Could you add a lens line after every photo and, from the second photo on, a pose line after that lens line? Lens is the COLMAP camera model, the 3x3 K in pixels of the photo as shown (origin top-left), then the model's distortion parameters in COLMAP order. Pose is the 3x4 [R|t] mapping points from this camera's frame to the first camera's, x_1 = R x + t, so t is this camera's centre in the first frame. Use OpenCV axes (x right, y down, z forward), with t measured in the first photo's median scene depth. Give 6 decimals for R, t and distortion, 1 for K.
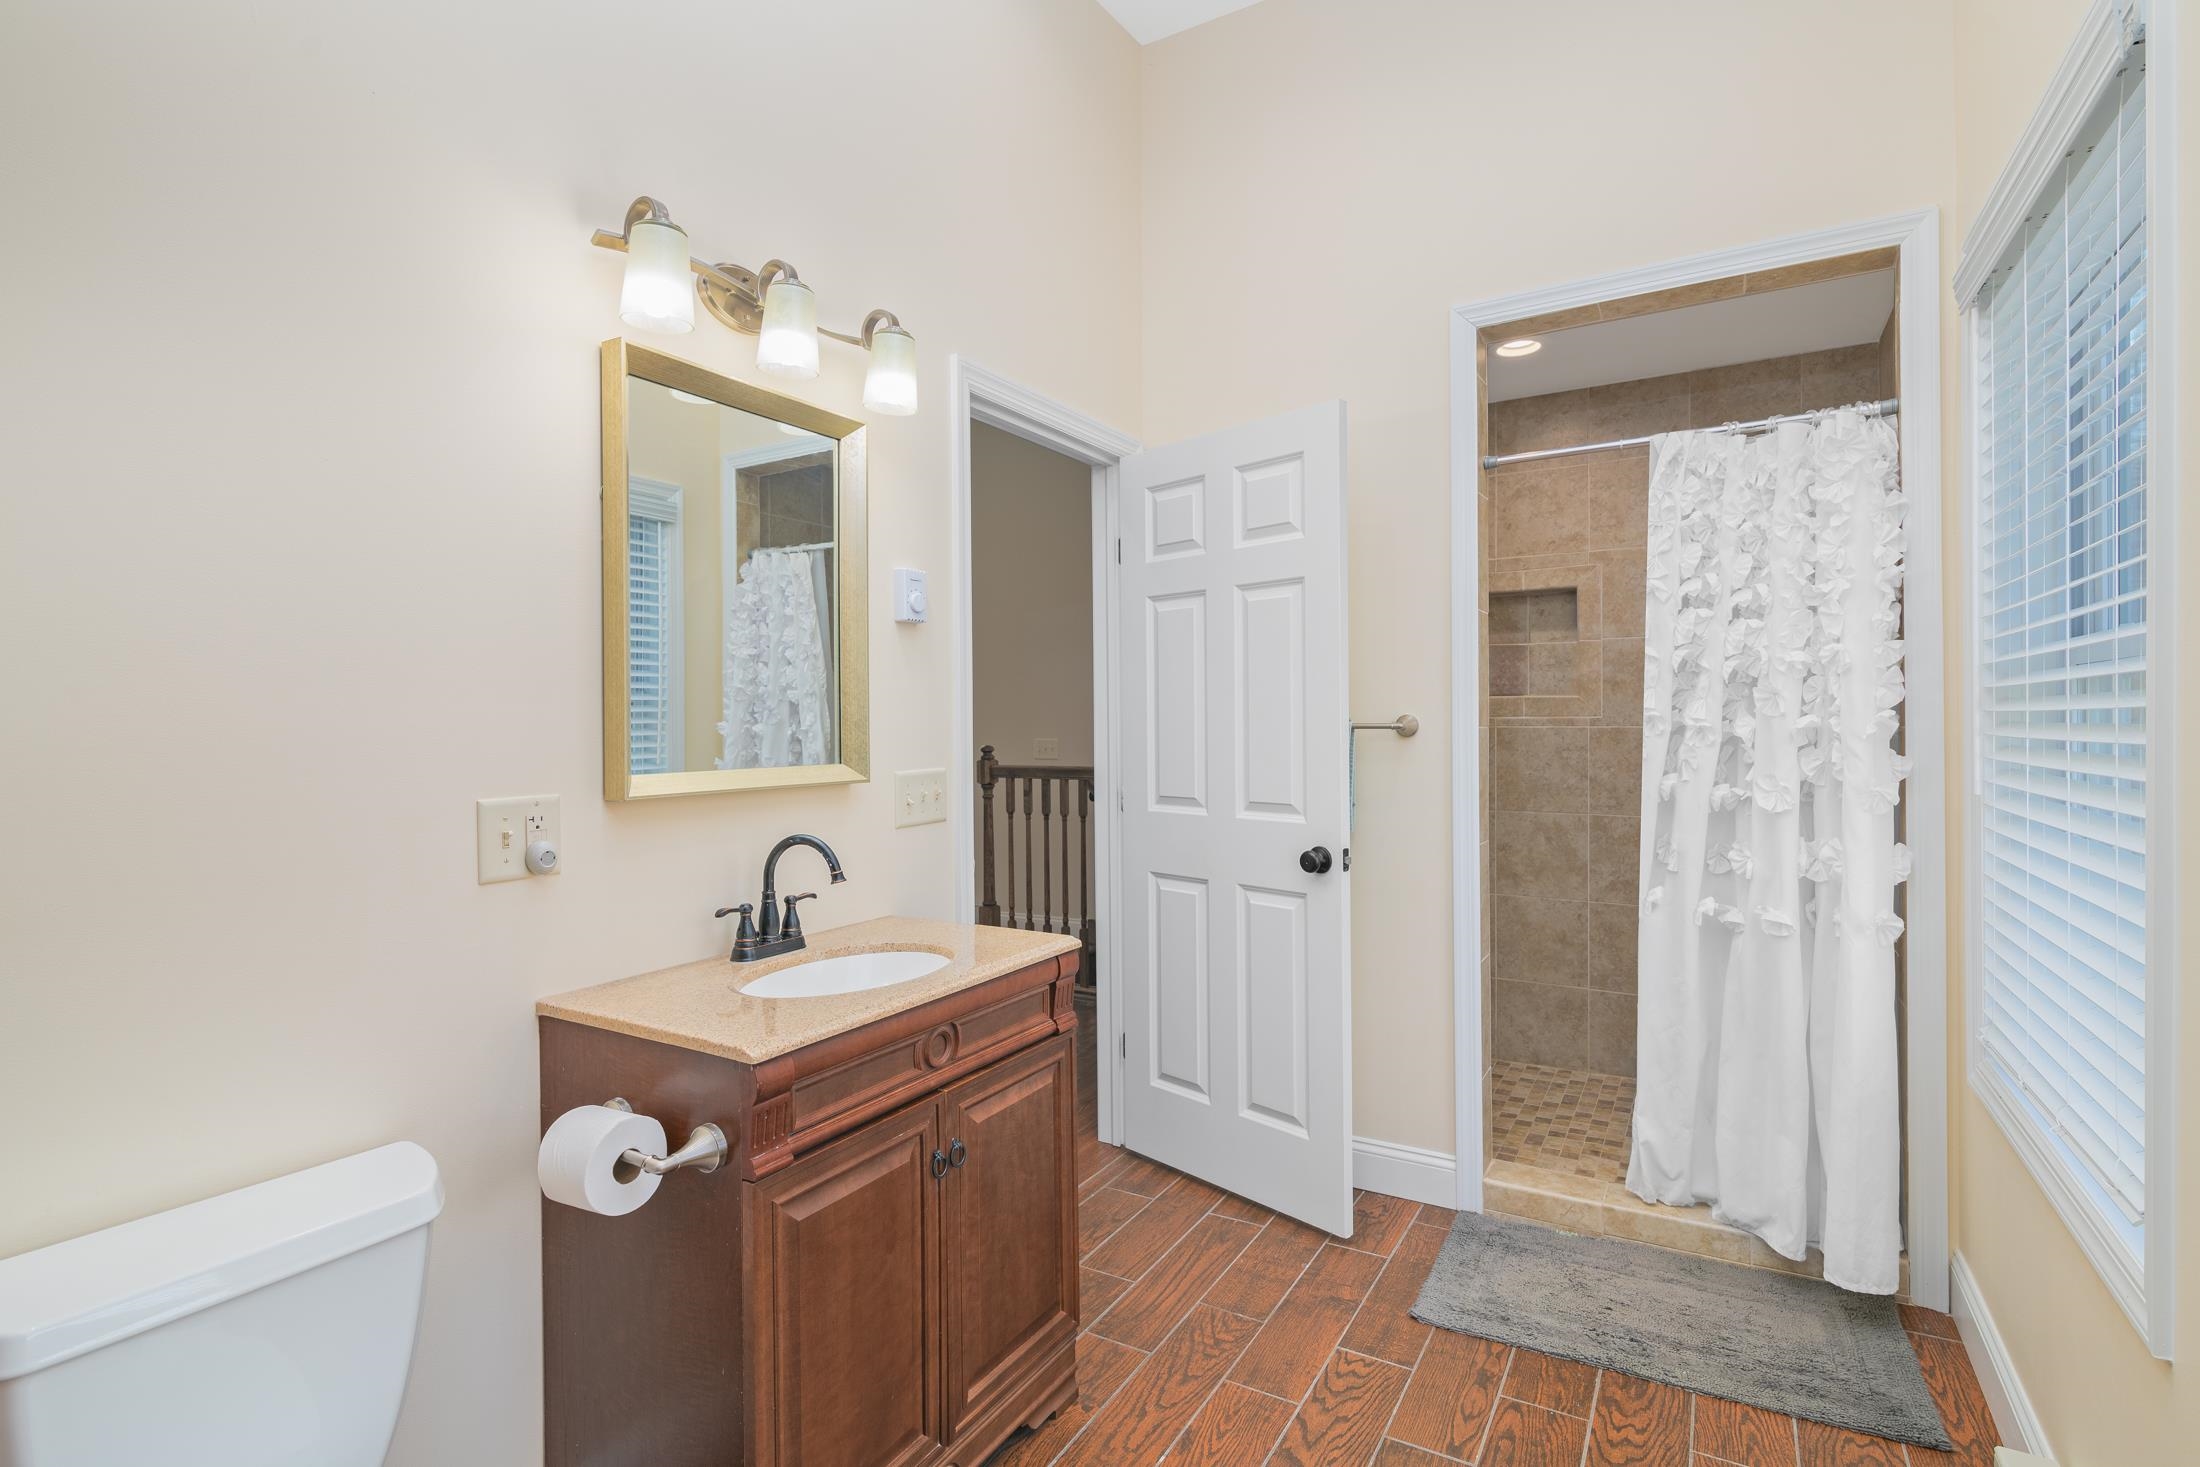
lens RADIAL K [[1061.9, 0, 1101.7], [0, 1061.9, 732.8], [0, 0, 1]] dist [0.001924, 0.000063]
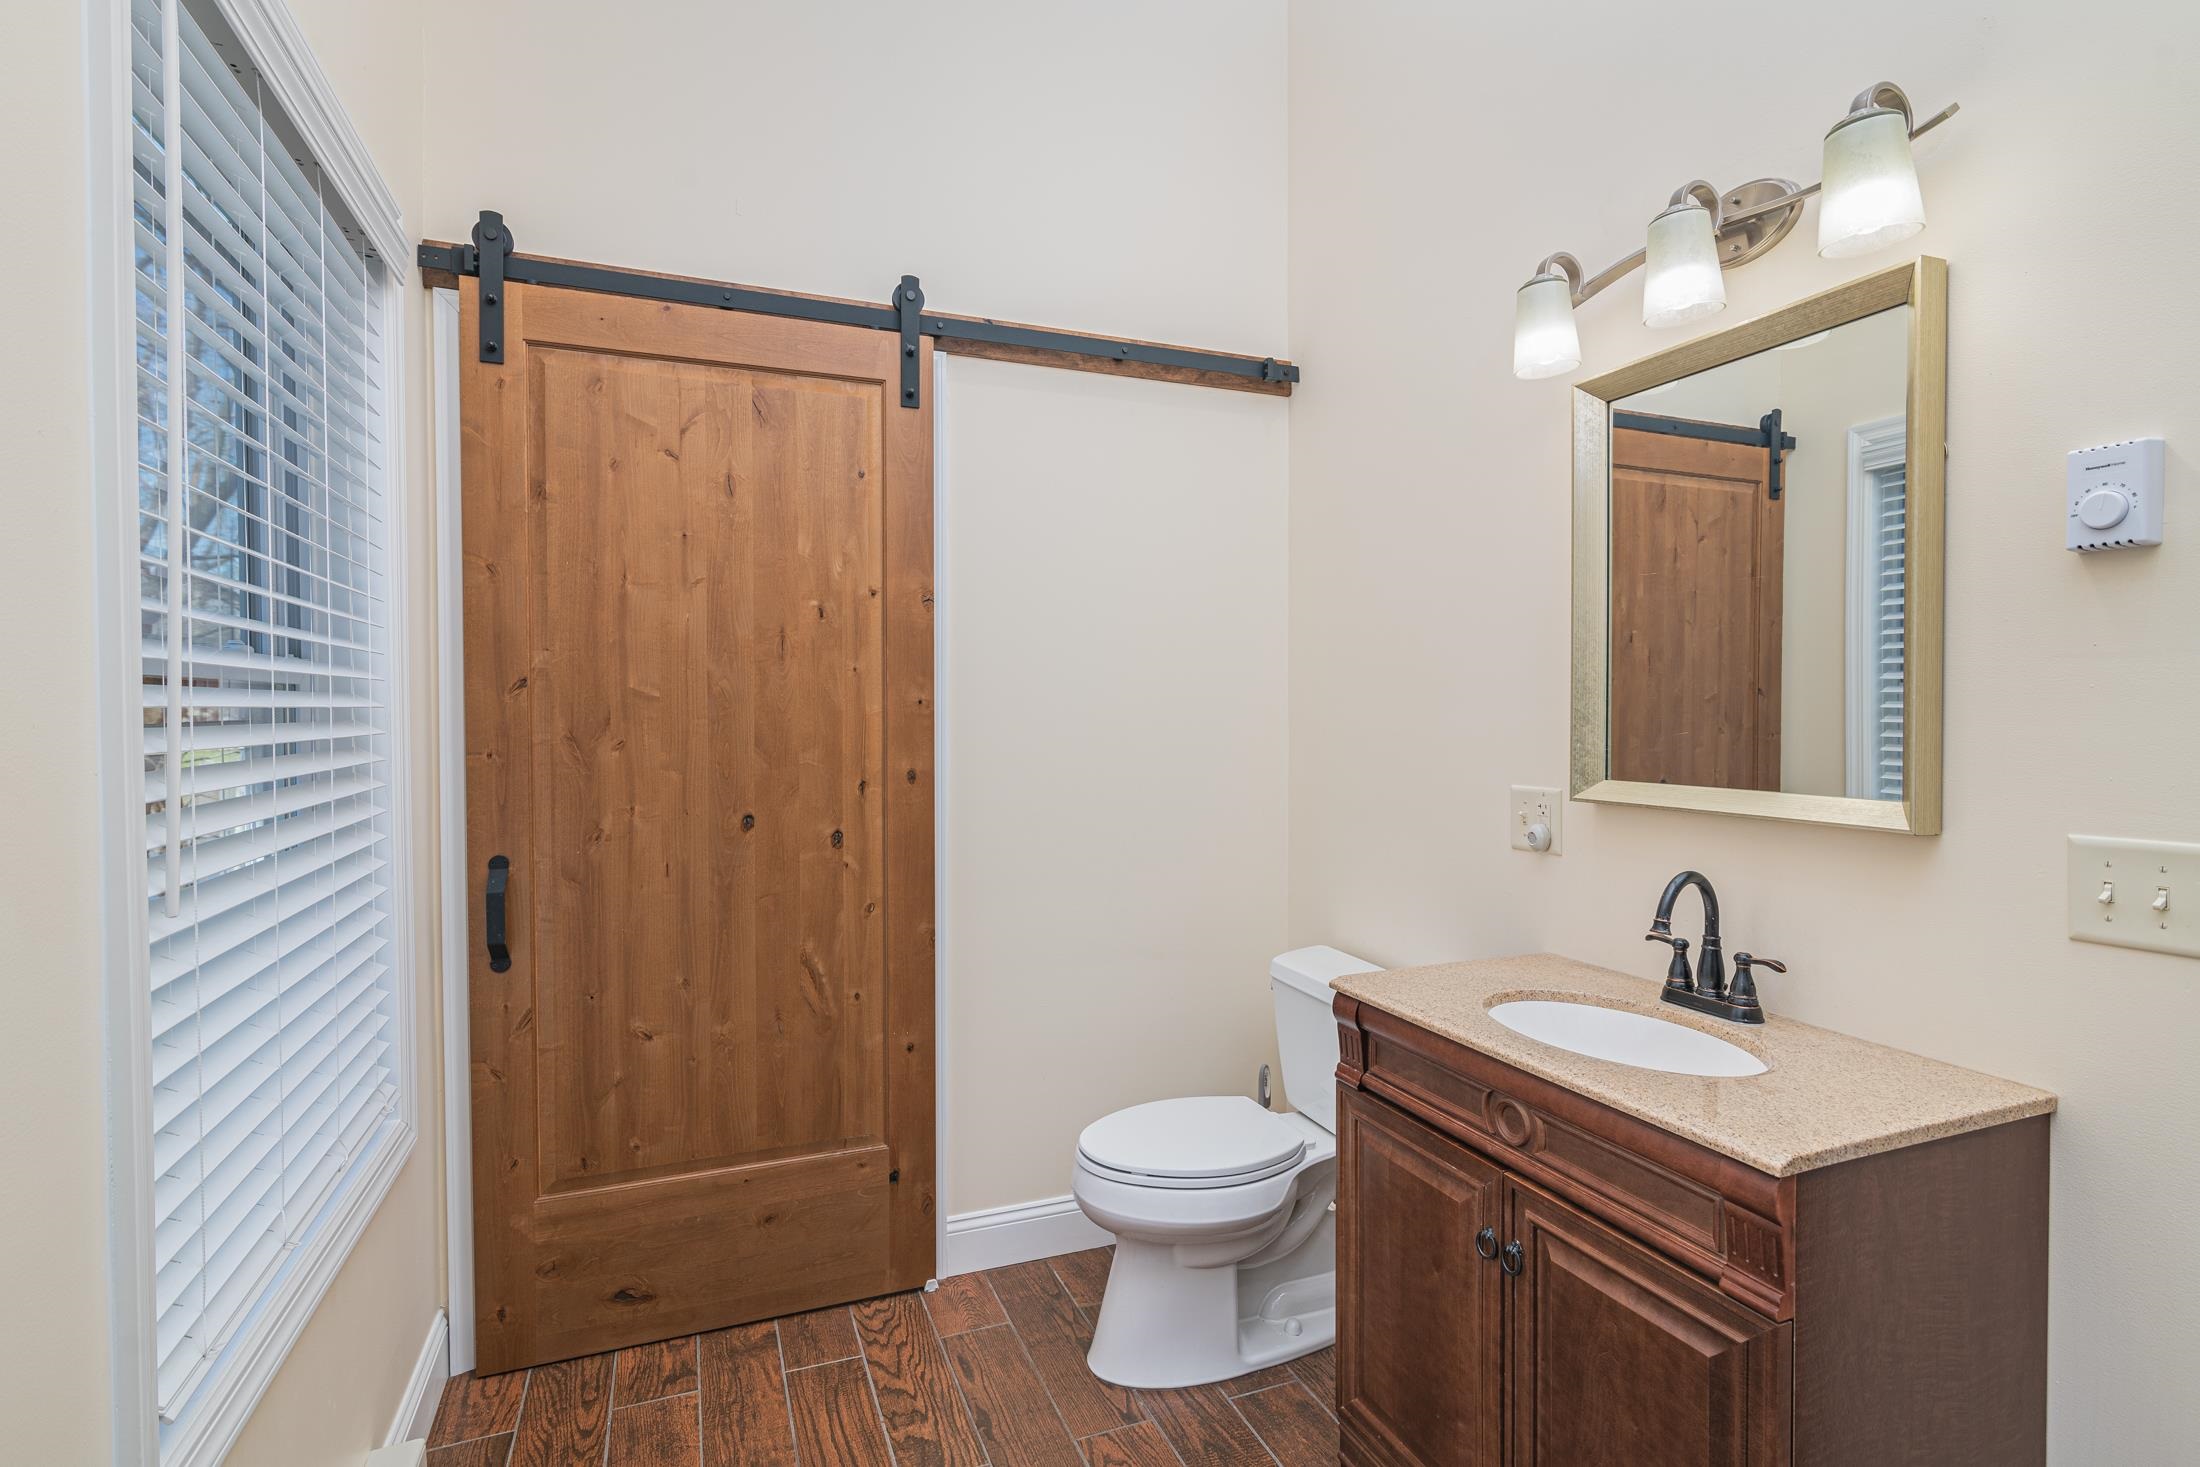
lens RADIAL K [[1033.8, 0, 1099.7], [0, 1033.8, 721.4], [0, 0, 1]] dist [-0.003107, -0.000821]
pose [[-0.608131, 0.013008, -0.793730, 0.683190], [-0.005759, 0.999767, 0.020798, -0.038405], [0.793816, 0.017219, -0.607914, 1.206001]]
